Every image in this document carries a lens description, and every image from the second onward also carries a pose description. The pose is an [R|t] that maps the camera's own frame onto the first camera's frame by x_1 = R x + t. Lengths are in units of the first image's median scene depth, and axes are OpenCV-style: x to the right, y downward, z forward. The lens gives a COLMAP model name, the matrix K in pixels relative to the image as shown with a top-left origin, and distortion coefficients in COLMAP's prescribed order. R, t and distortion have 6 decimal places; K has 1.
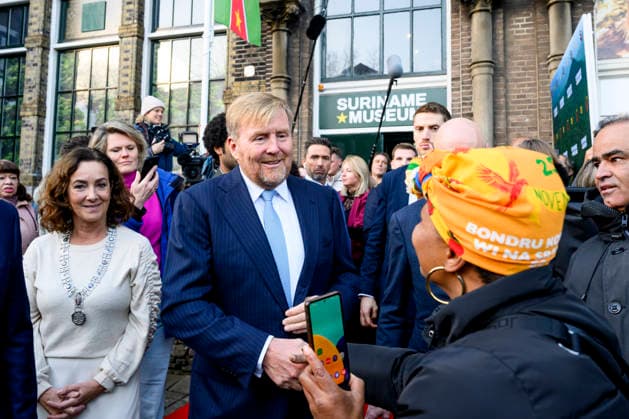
lens RADIAL K [[556.0, 0, 289.1], [0, 556.0, 182.5], [0, 0, 1]] dist [-0.001239, 0.003907]
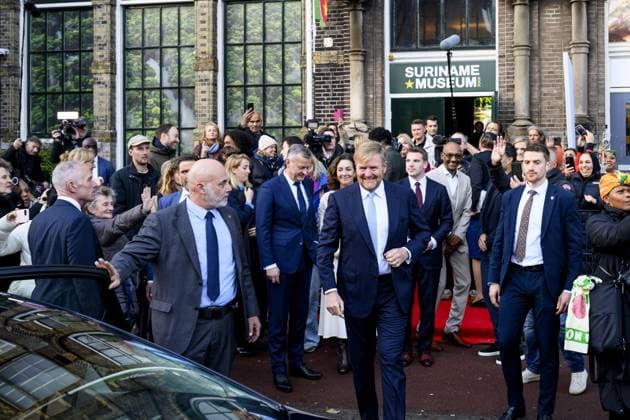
lens RADIAL K [[837.0, 0, 396.5], [0, 837.0, 177.4], [0, 0, 1]] dist [-0.004256, -0.000330]
pose [[0.992243, -0.021591, 0.122422, -0.153091], [0.010293, 0.995689, 0.092178, -0.082899], [-0.123884, -0.090203, 0.988188, -0.764587]]
